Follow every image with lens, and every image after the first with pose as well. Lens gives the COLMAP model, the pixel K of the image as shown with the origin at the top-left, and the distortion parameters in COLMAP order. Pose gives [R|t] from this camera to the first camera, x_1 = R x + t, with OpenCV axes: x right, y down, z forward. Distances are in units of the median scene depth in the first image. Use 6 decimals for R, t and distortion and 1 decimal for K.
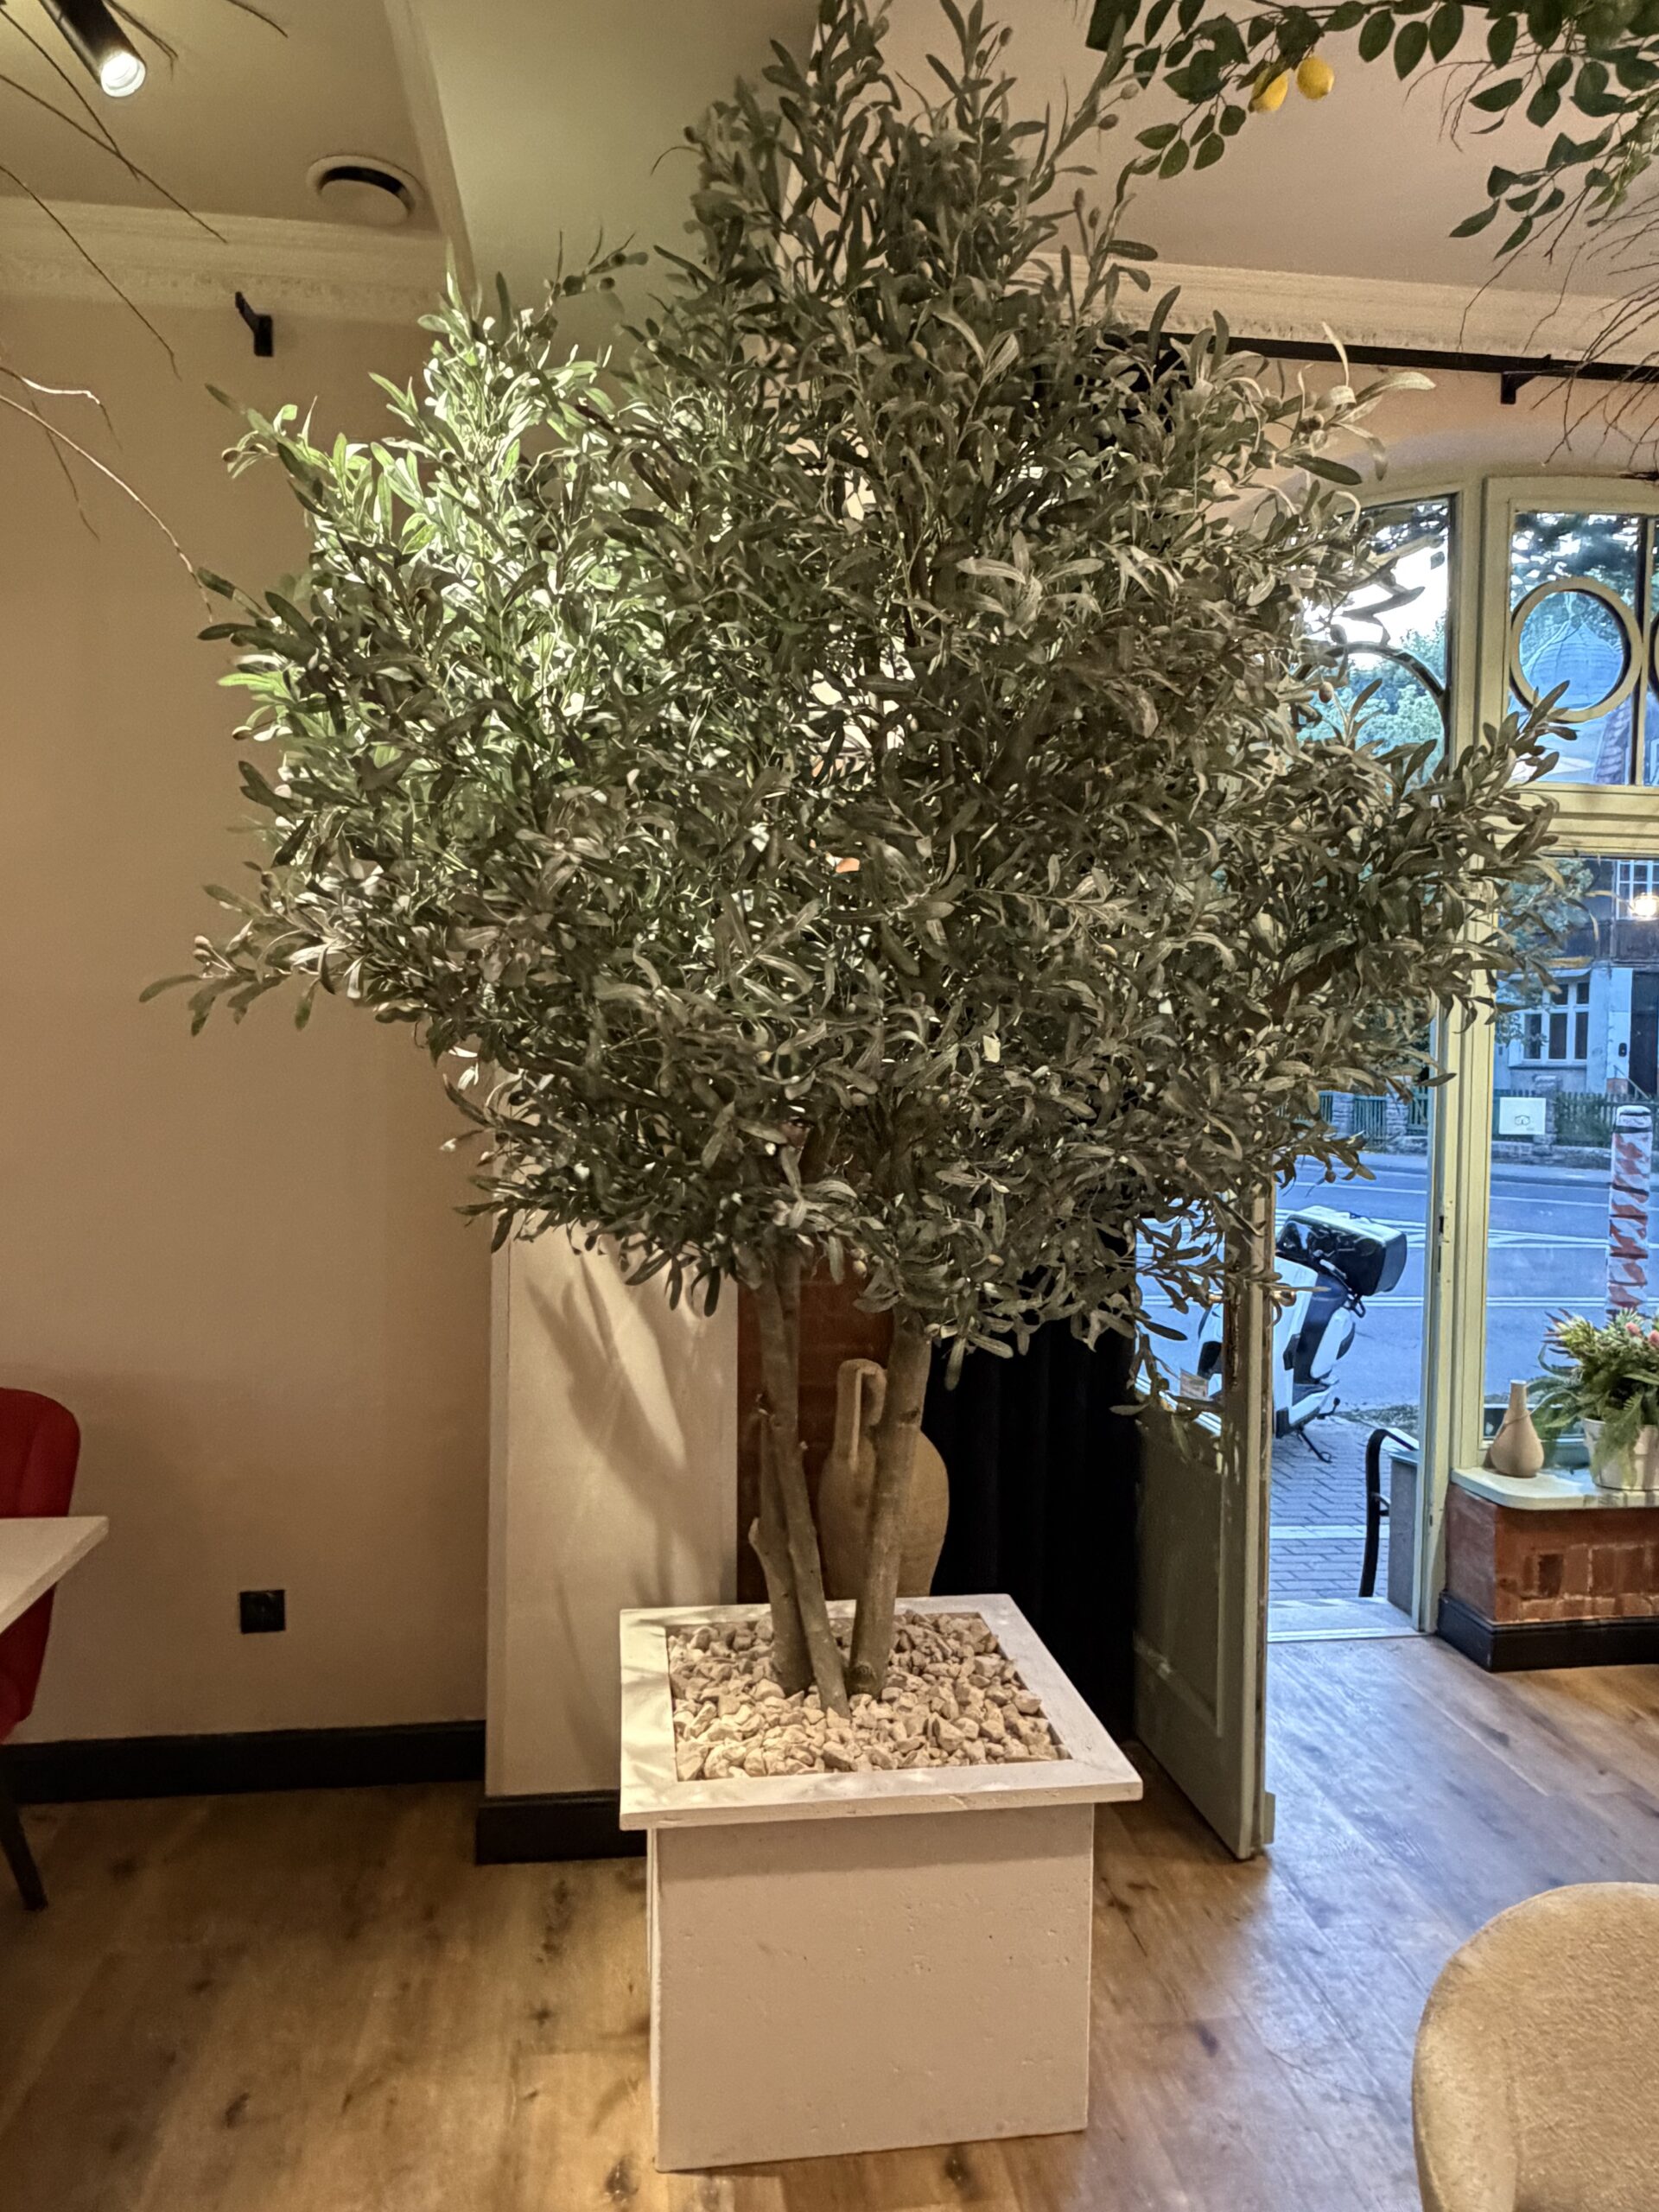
lens RADIAL K [[1456.6, 0, 840.4], [0, 1456.6, 1089.3], [0, 0, 1]] dist [-0.005486, 0.004806]
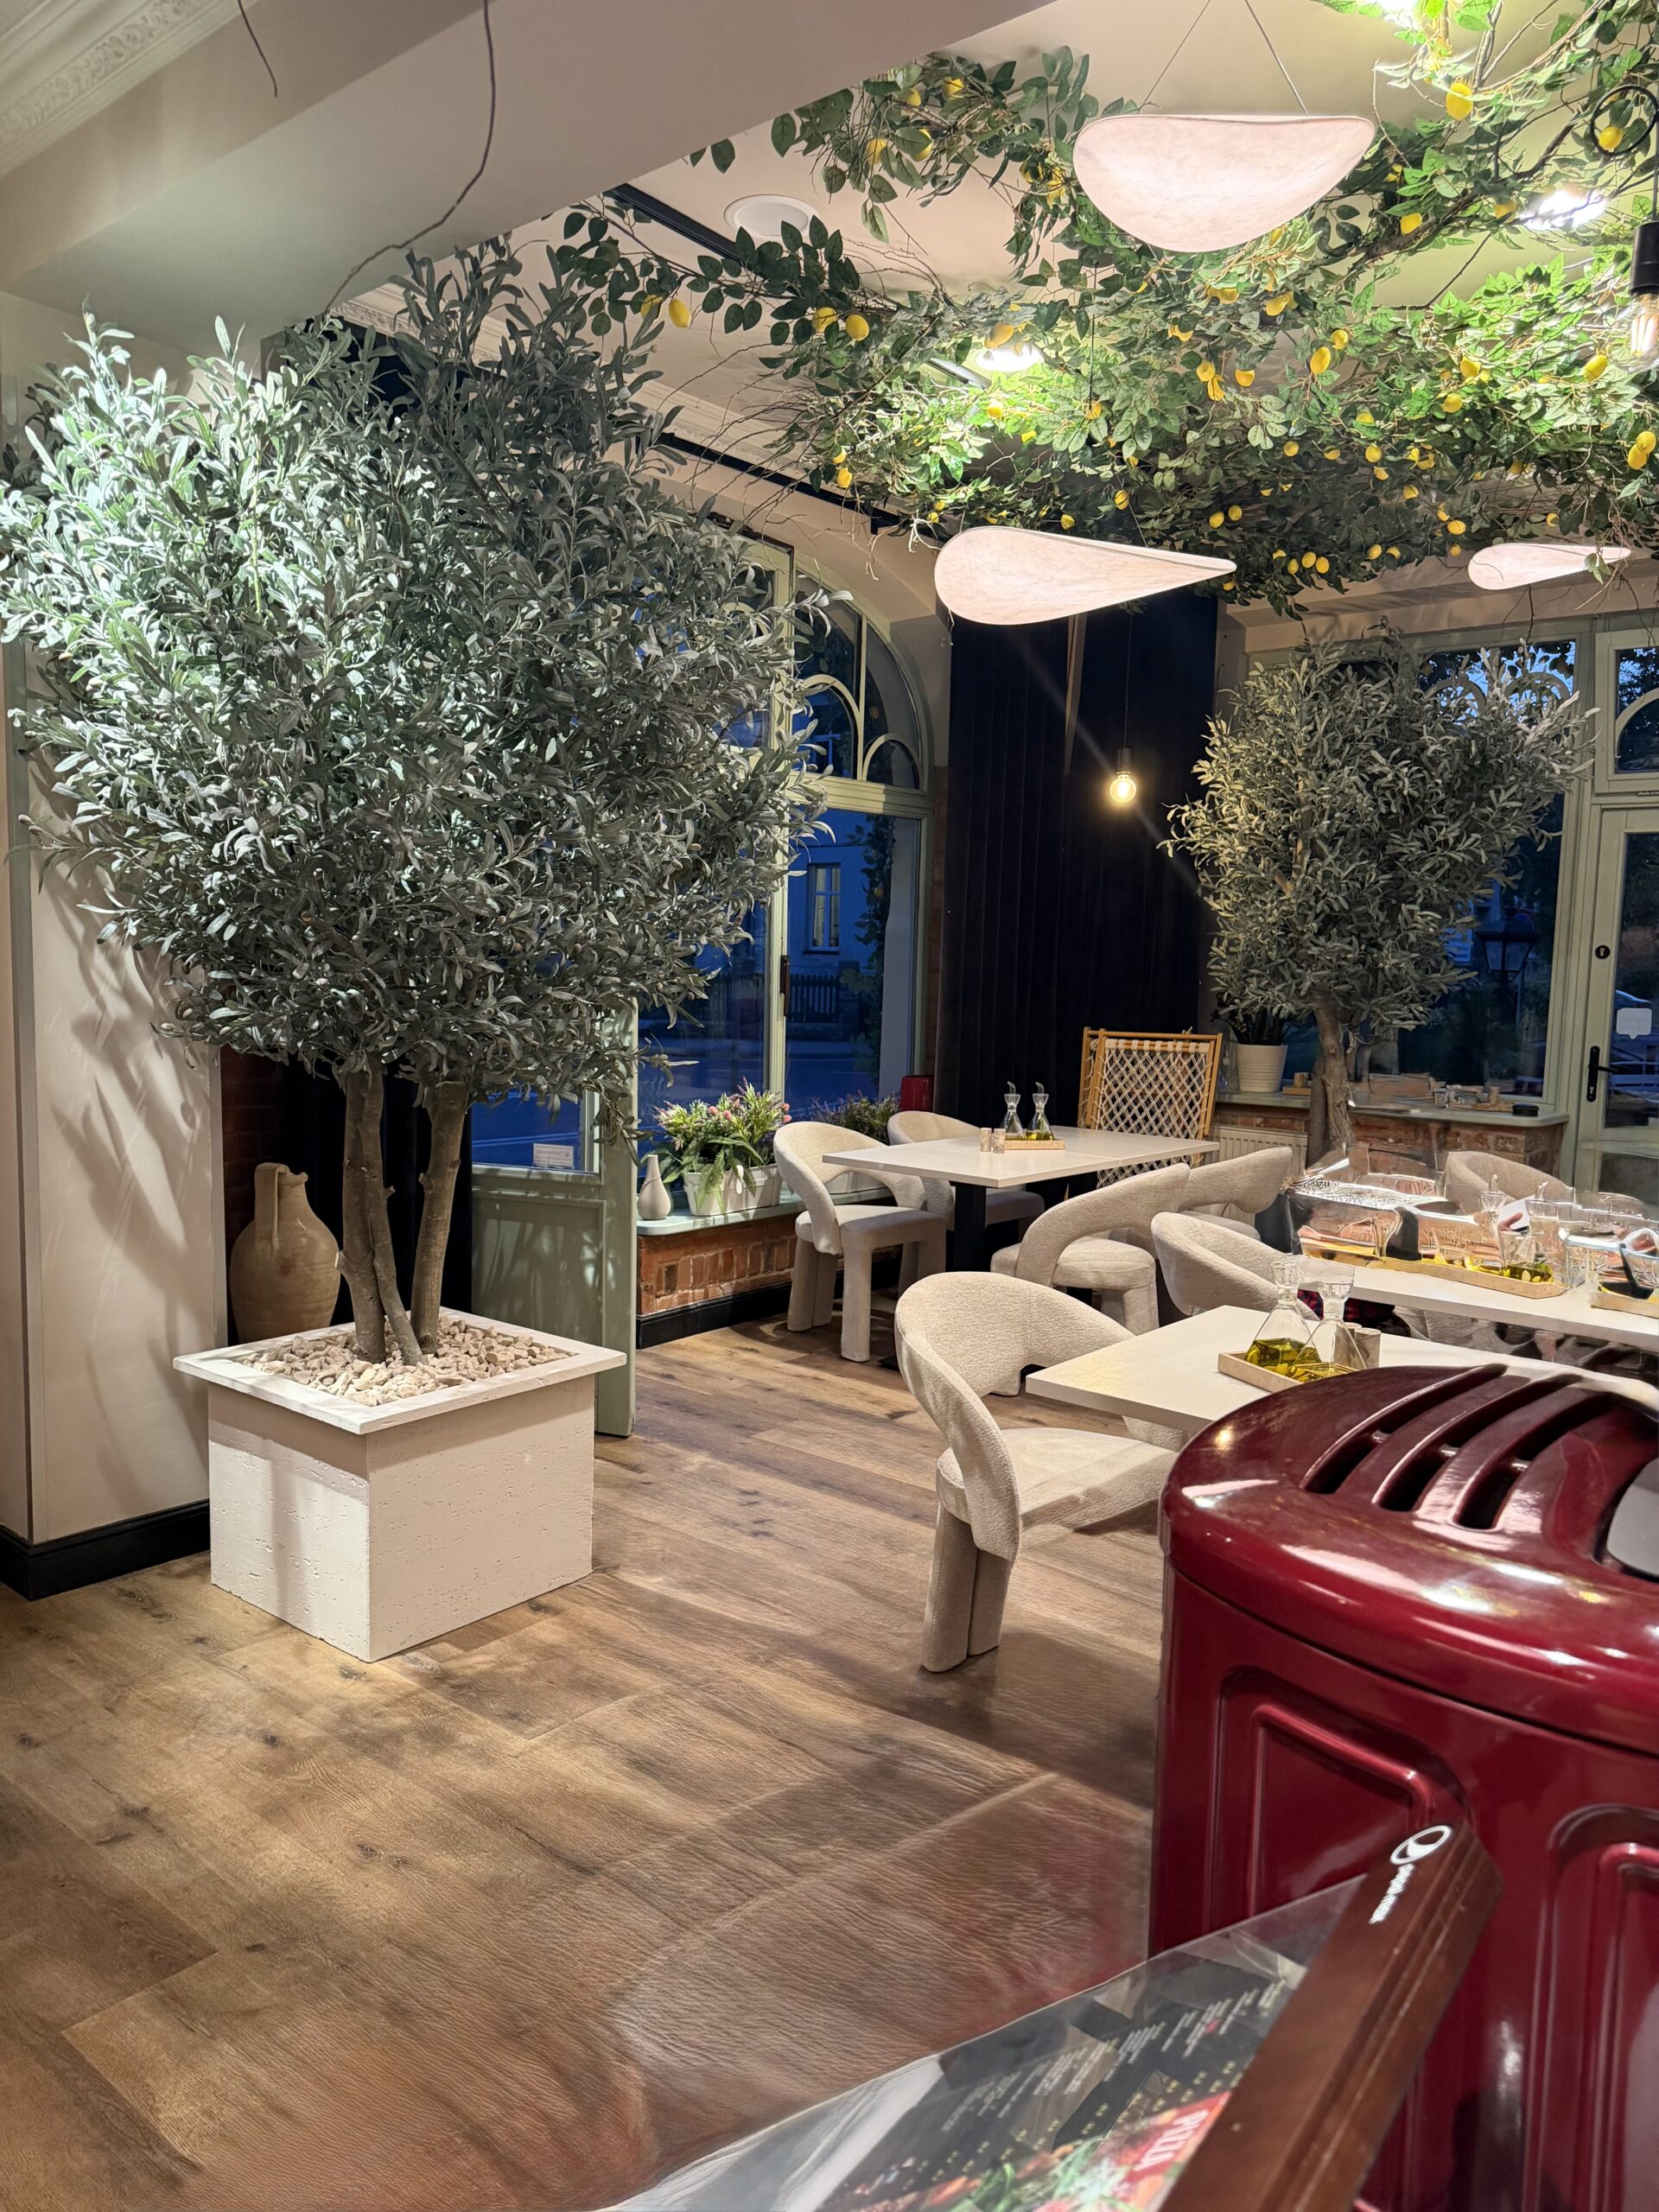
lens RADIAL K [[1575.6, 0, 813.0], [0, 1575.6, 1107.0], [0, 0, 1]] dist [0.029167, -0.037205]
pose [[0.734090, -0.063212, 0.676104, -0.674638], [0.003792, 0.996024, 0.089005, 0.023389], [-0.679042, -0.062774, 0.731411, -0.369069]]
